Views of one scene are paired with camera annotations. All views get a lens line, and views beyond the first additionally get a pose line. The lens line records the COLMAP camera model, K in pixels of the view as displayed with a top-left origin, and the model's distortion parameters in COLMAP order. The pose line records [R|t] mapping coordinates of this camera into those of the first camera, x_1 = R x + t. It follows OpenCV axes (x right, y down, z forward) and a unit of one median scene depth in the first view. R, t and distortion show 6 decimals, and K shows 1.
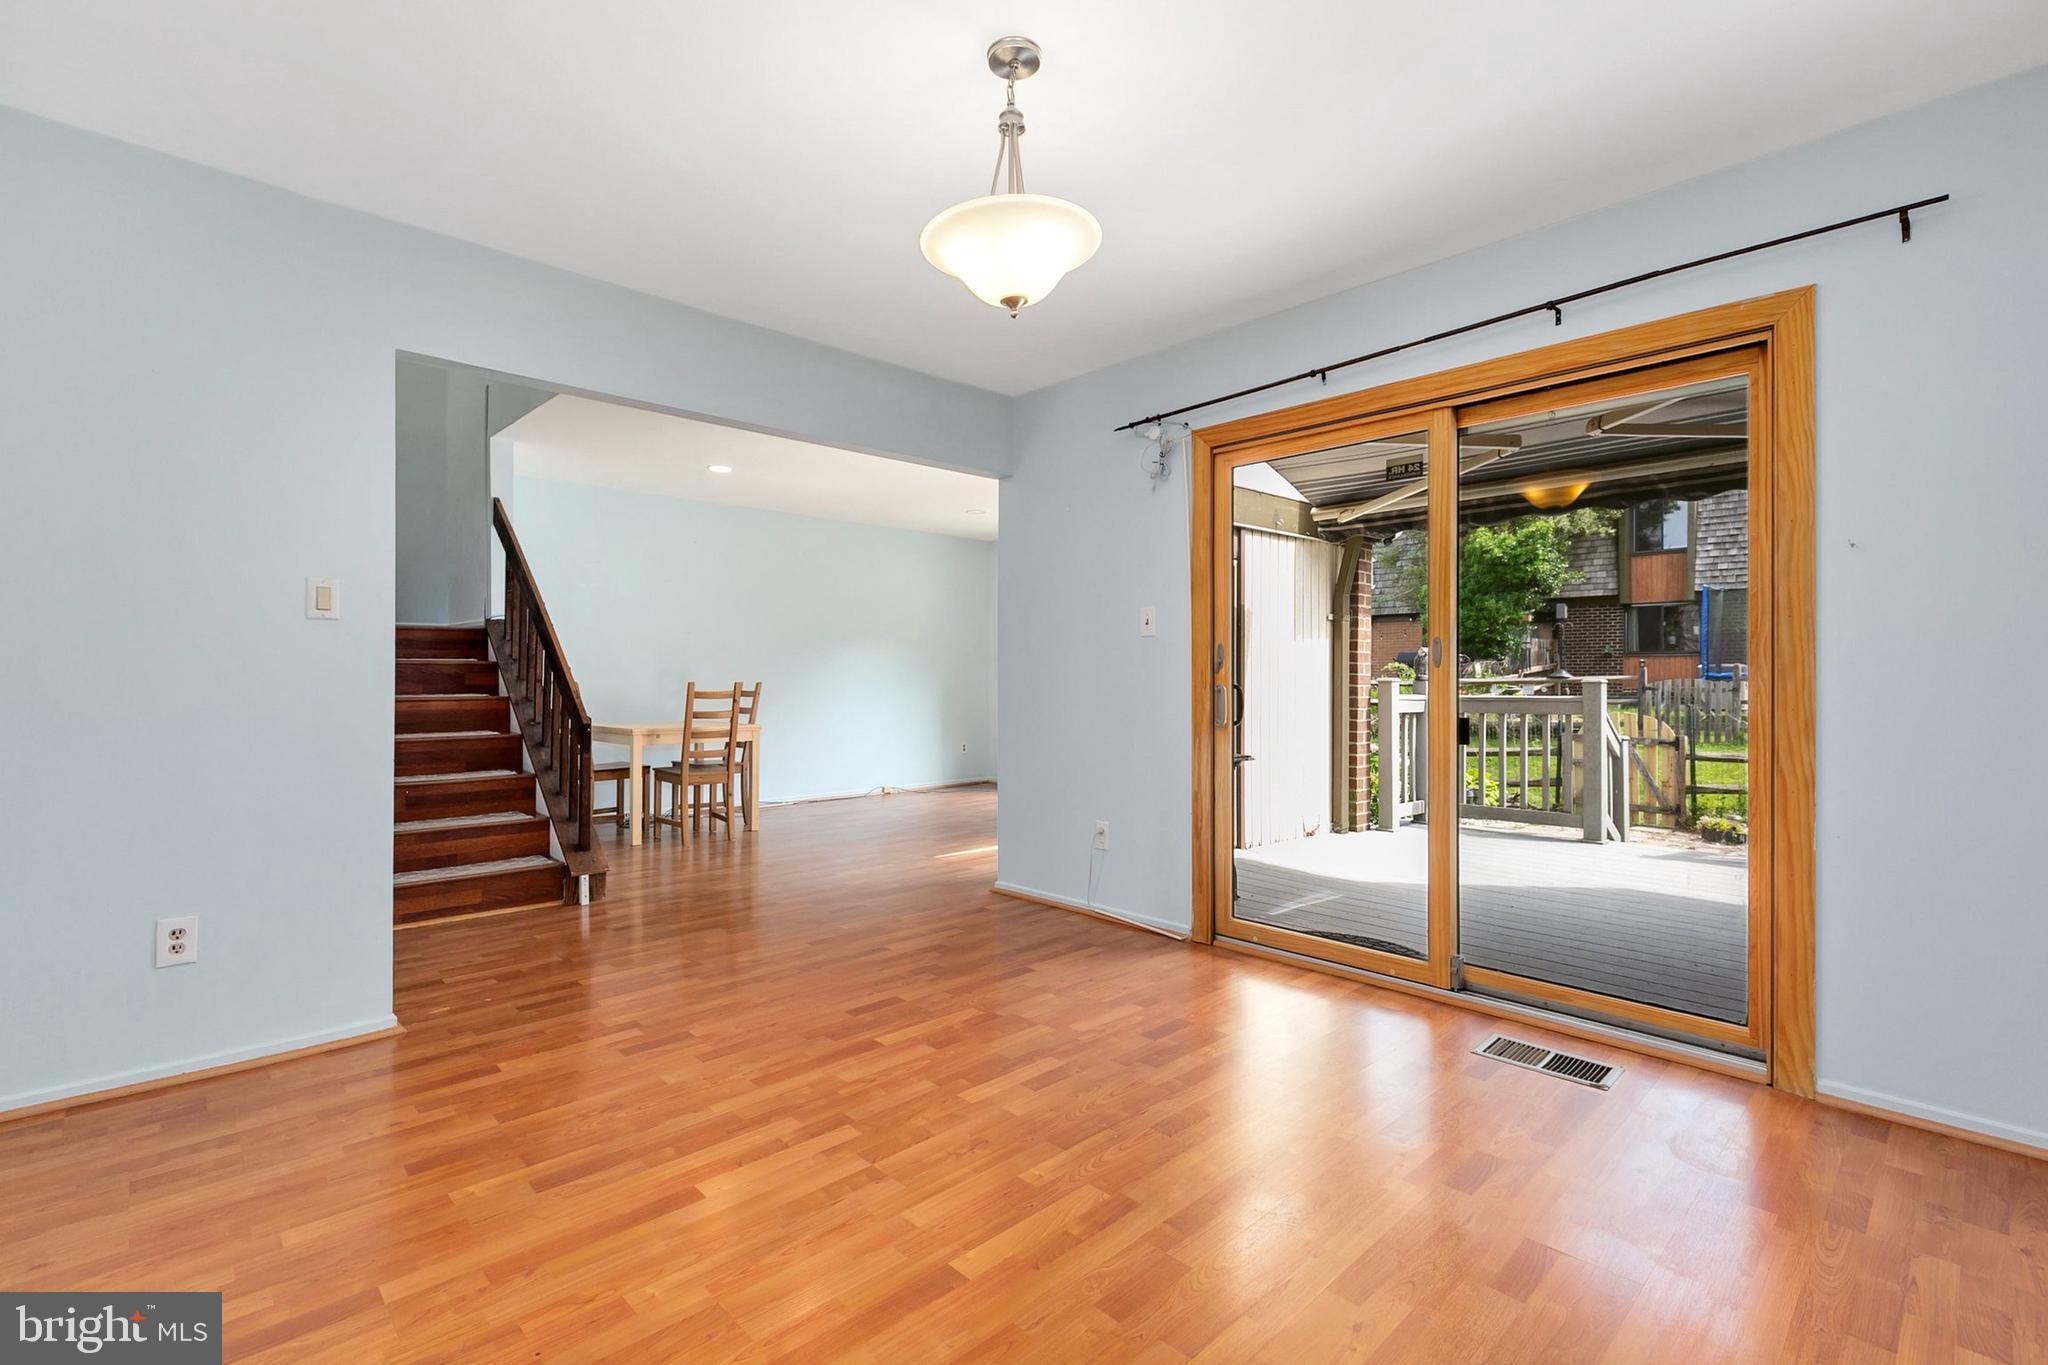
lens RADIAL K [[927.5, 0, 1025.0], [0, 927.5, 682.3], [0, 0, 1]] dist [0.007596, -0.001306]
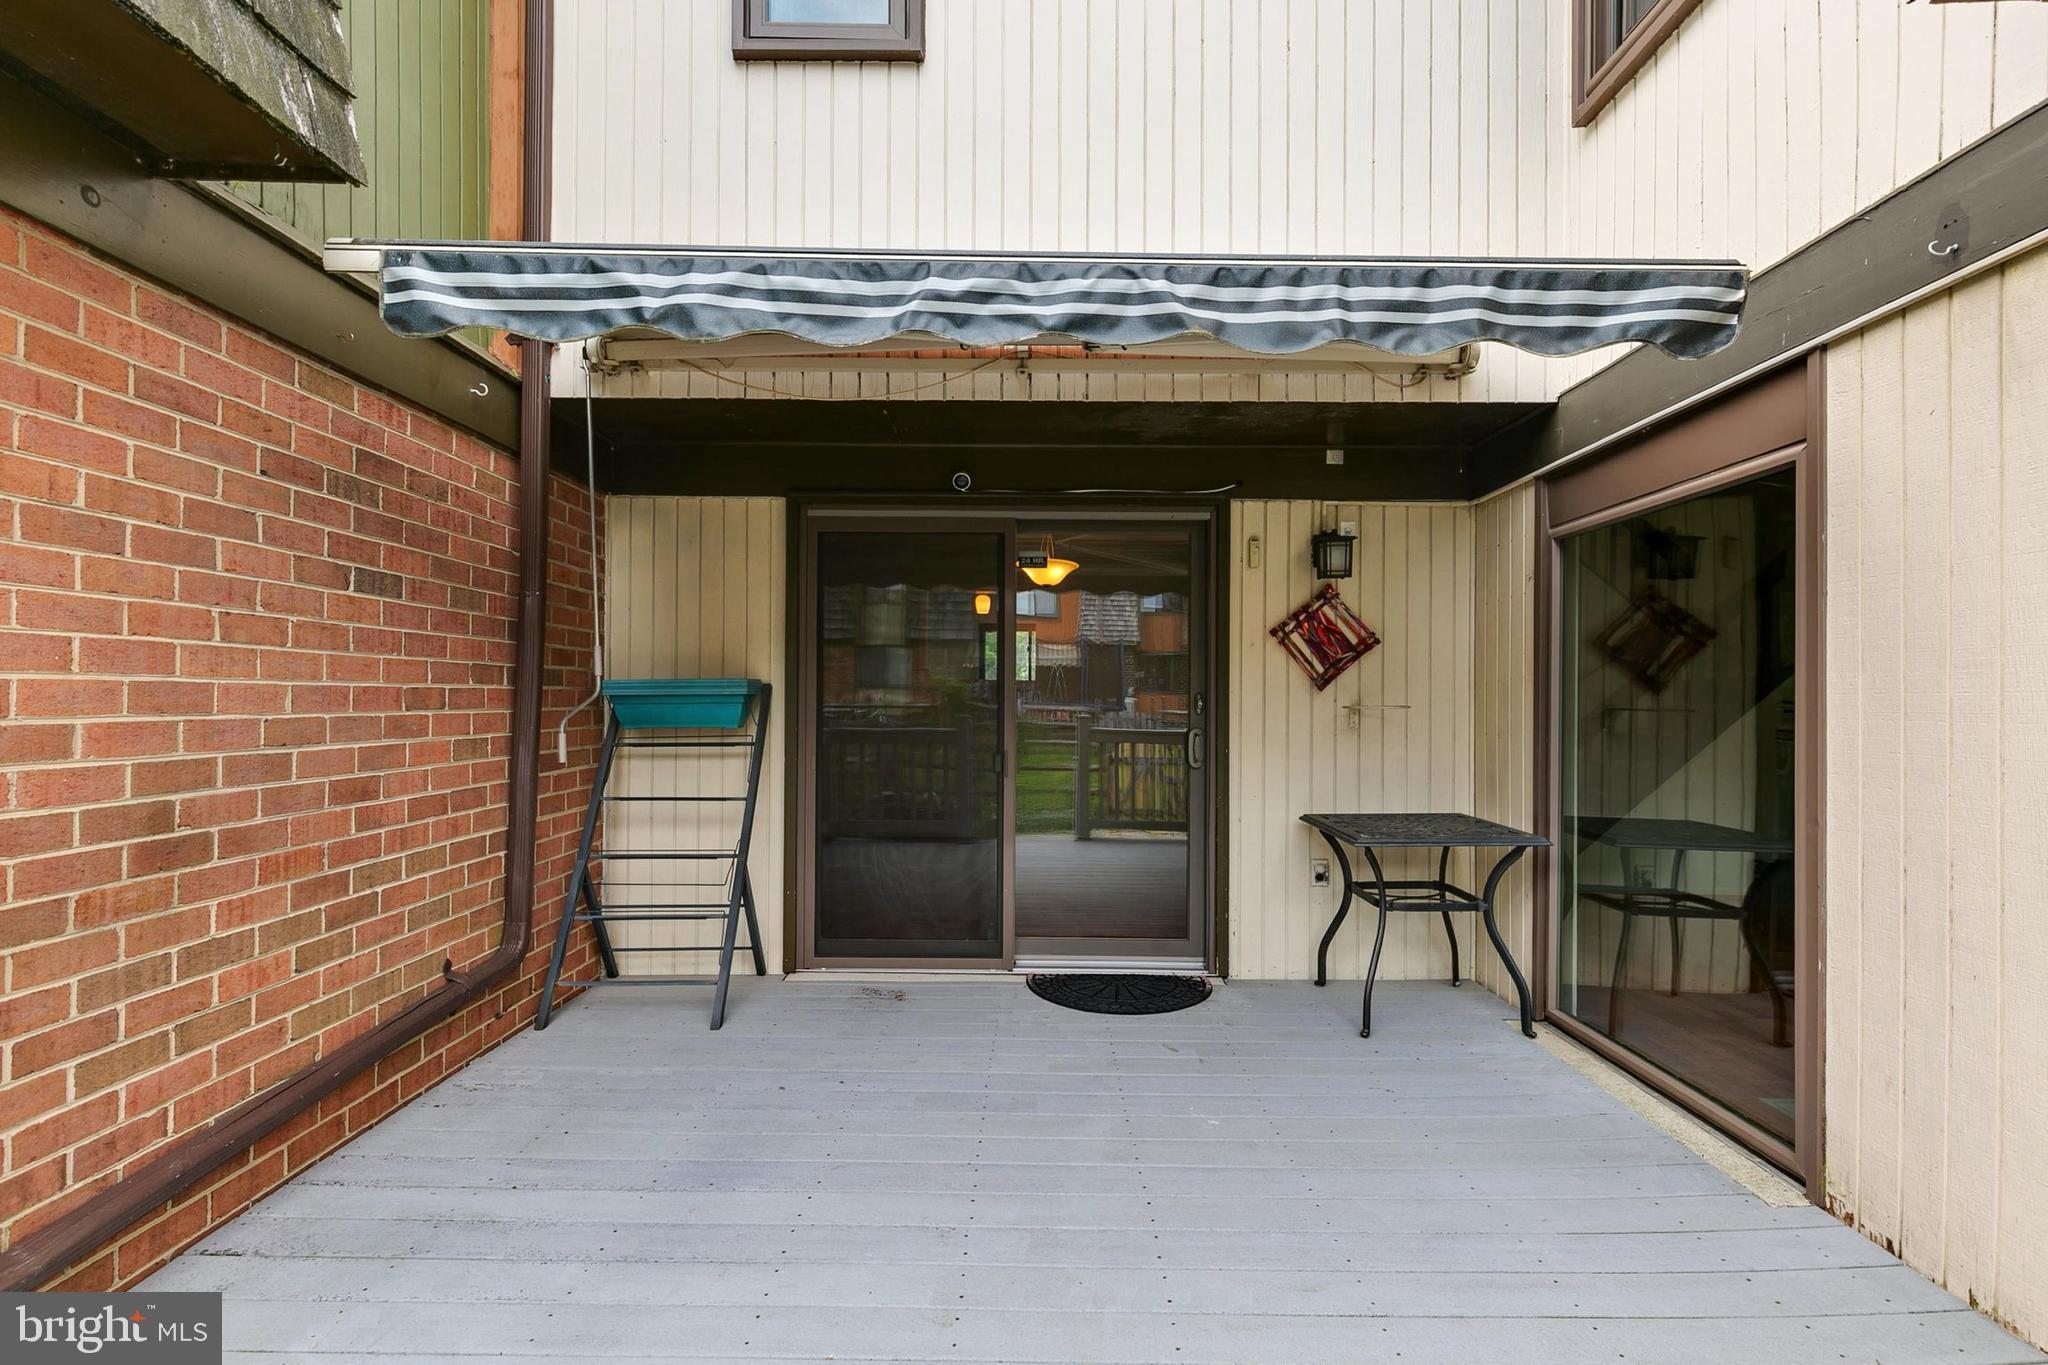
lens RADIAL K [[927.5, 0, 1005.3], [0, 927.5, 687.4], [0, 0, 1]] dist [0.007596, -0.001306]
pose [[-0.711780, -0.014937, -0.702244, 0.650373], [-0.011002, 0.999888, -0.010117, -0.018195], [0.702317, 0.000525, -0.711864, 0.915644]]
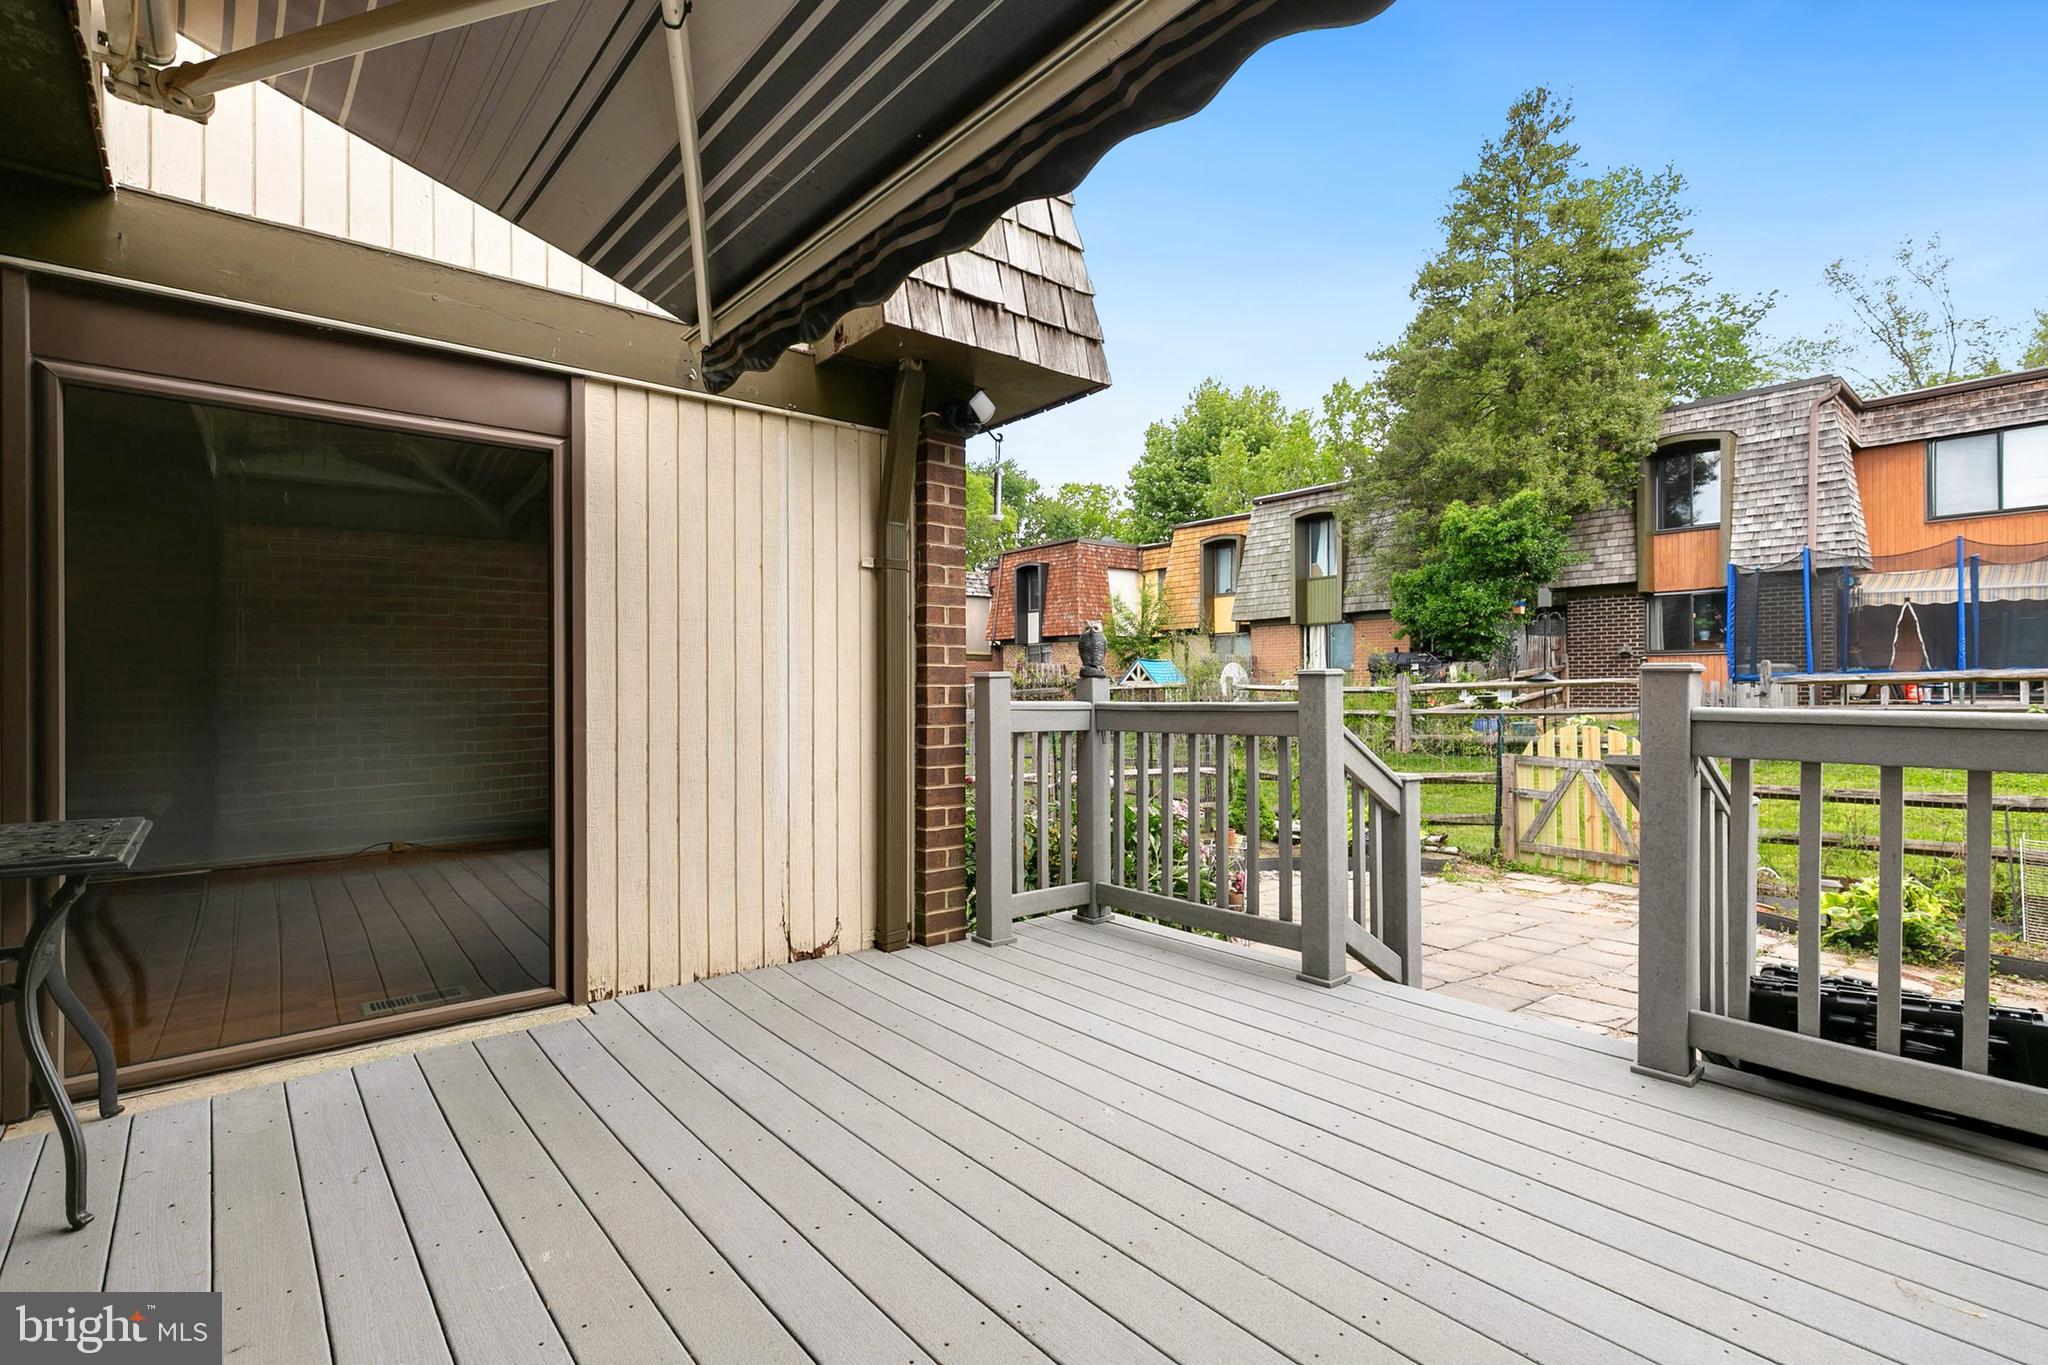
lens RADIAL K [[927.5, 0, 1022.9], [0, 927.5, 689.0], [0, 0, 1]] dist [0.007596, -0.001306]
pose [[0.998081, -0.004995, -0.061726, 0.450573], [0.004707, 0.999977, -0.004810, 0.009212], [0.061748, 0.004510, 0.998082, 0.442723]]
